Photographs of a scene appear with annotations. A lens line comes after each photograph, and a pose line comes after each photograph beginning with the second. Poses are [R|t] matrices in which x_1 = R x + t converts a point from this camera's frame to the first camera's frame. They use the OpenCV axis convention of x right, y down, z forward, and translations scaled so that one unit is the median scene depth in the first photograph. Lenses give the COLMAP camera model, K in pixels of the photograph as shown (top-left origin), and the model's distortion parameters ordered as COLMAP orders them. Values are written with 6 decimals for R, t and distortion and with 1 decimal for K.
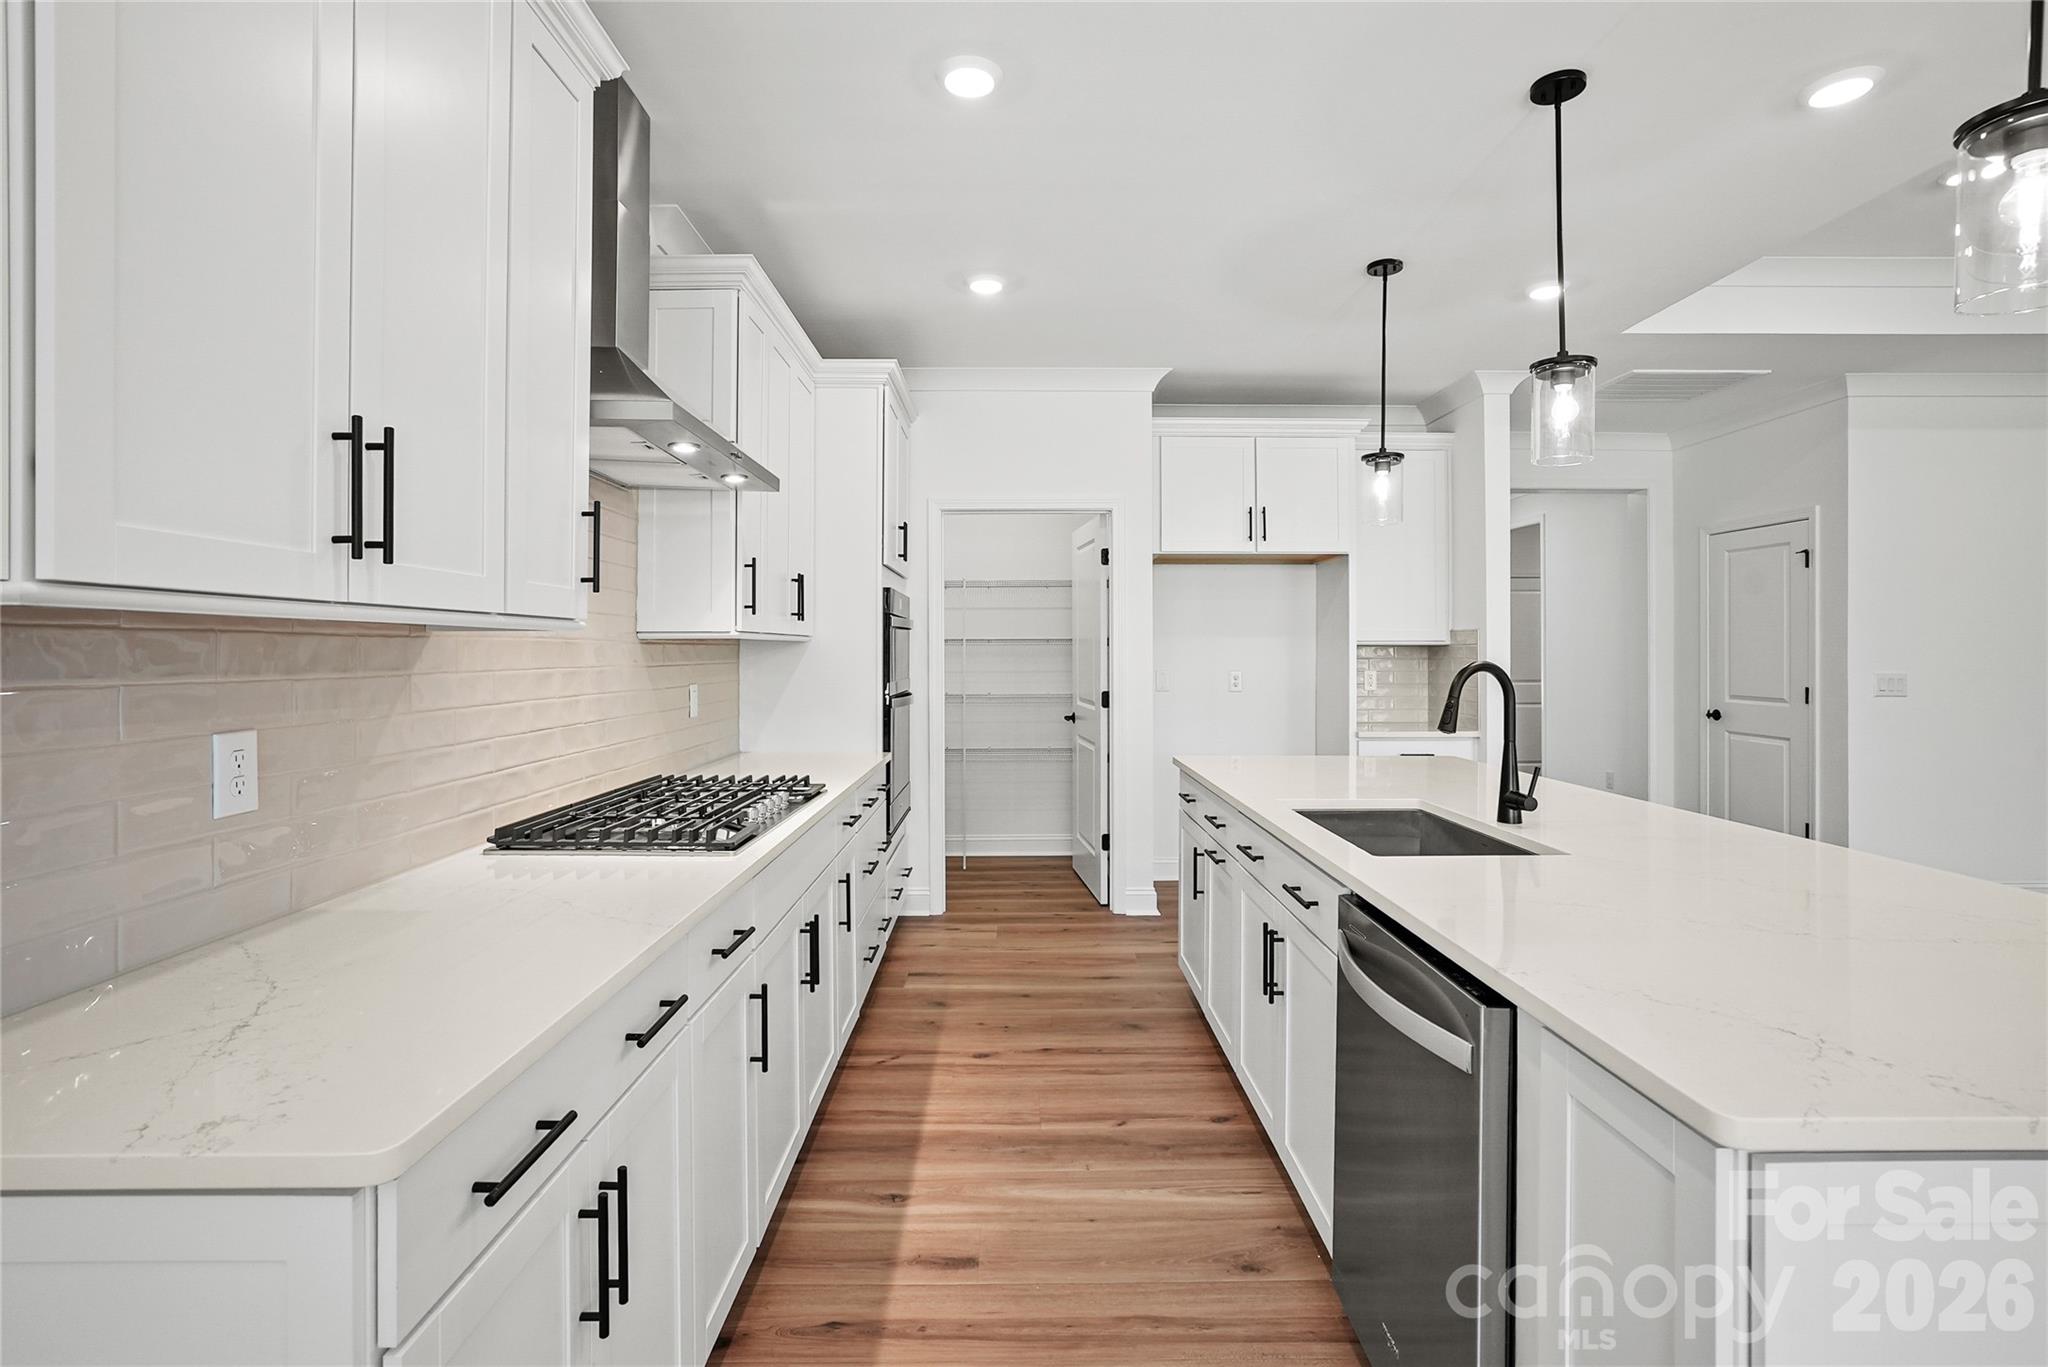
lens RADIAL K [[963.1, 0, 1019.3], [0, 963.1, 644.1], [0, 0, 1]] dist [-0.035380, 0.013865]
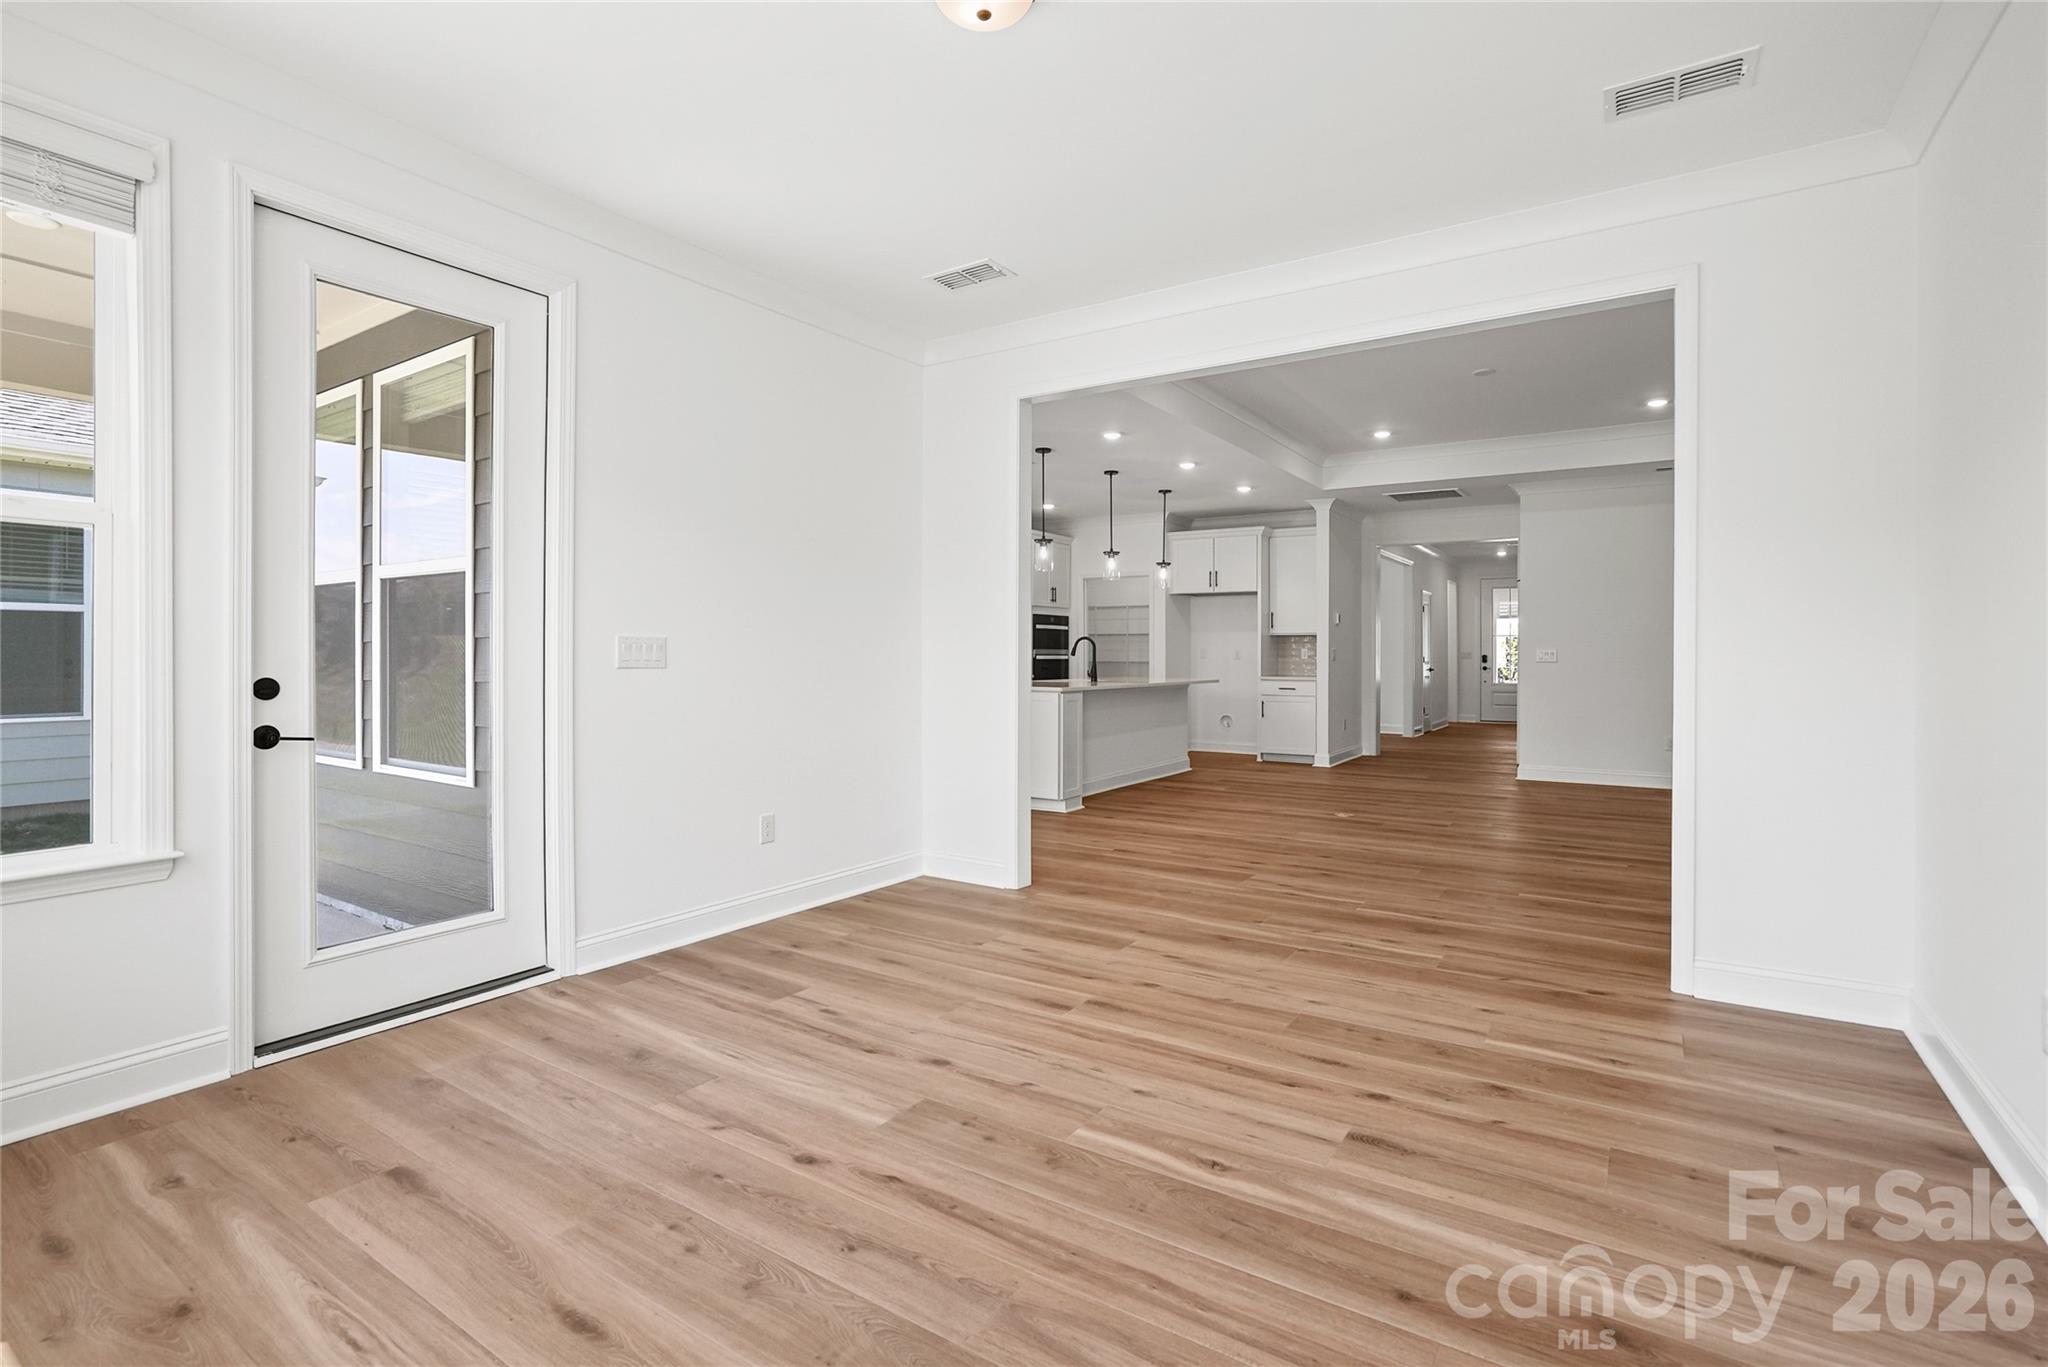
lens RADIAL K [[963.1, 0, 1047.8], [0, 963.1, 664.5], [0, 0, 1]] dist [-0.035380, 0.013865]
pose [[0.845884, 0.010443, -0.533264, 1.540959], [-0.000964, 0.999837, 0.018050, 0.038913], [0.533366, -0.014755, 0.845756, -1.445876]]
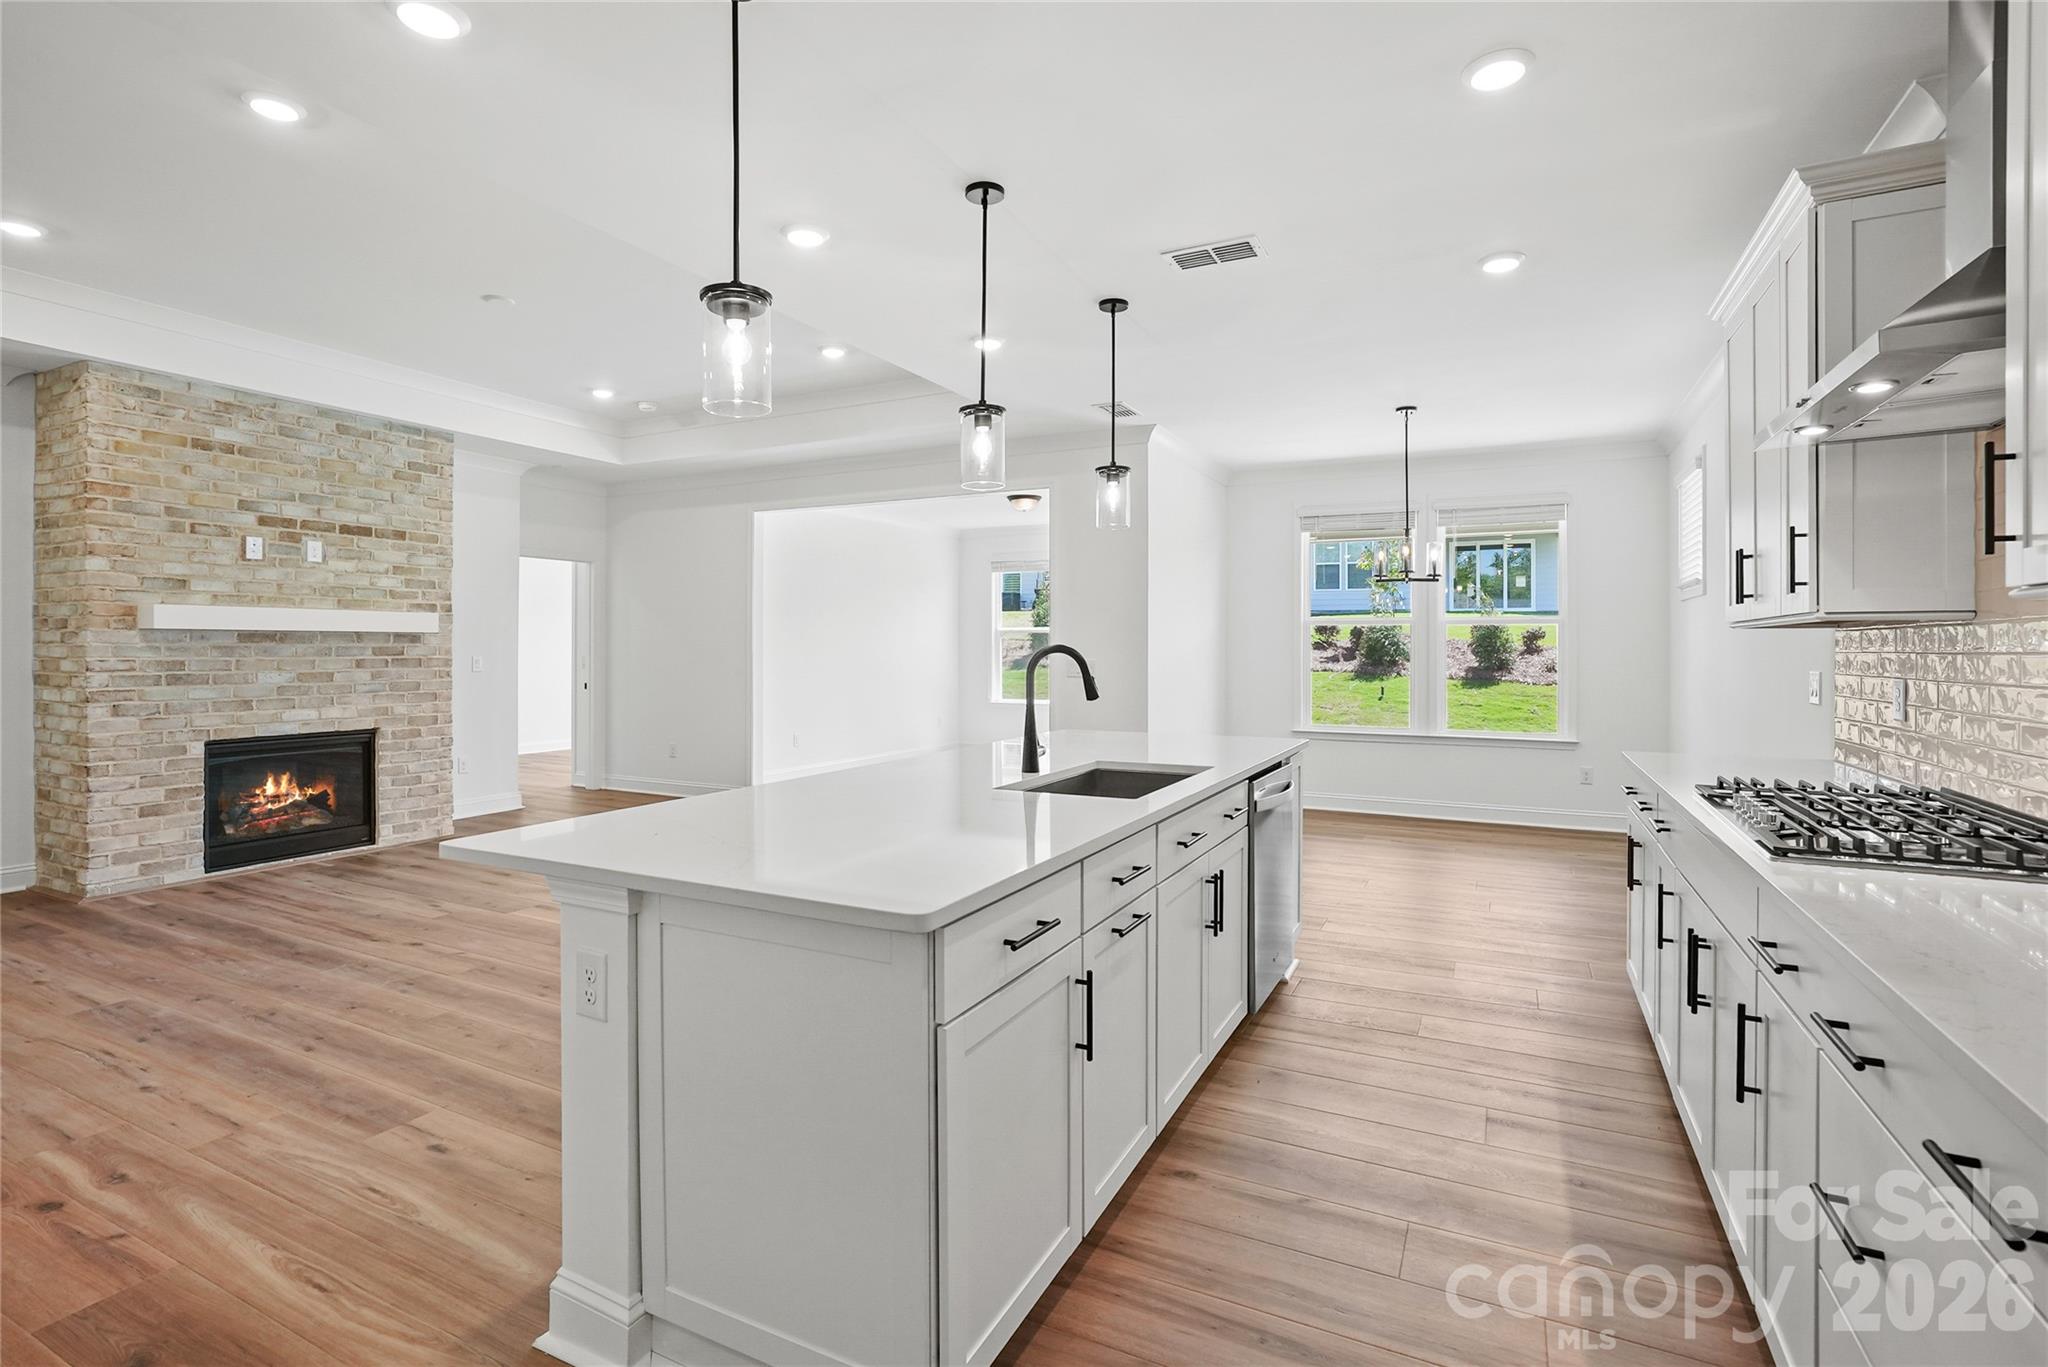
lens RADIAL K [[963.1, 0, 1029.1], [0, 963.1, 657.3], [0, 0, 1]] dist [-0.035380, 0.013865]
pose [[-0.894273, -0.004795, 0.447496, -0.036786], [-0.004745, 0.999988, 0.001233, 0.022630], [-0.447497, -0.001020, -0.894285, 1.438692]]
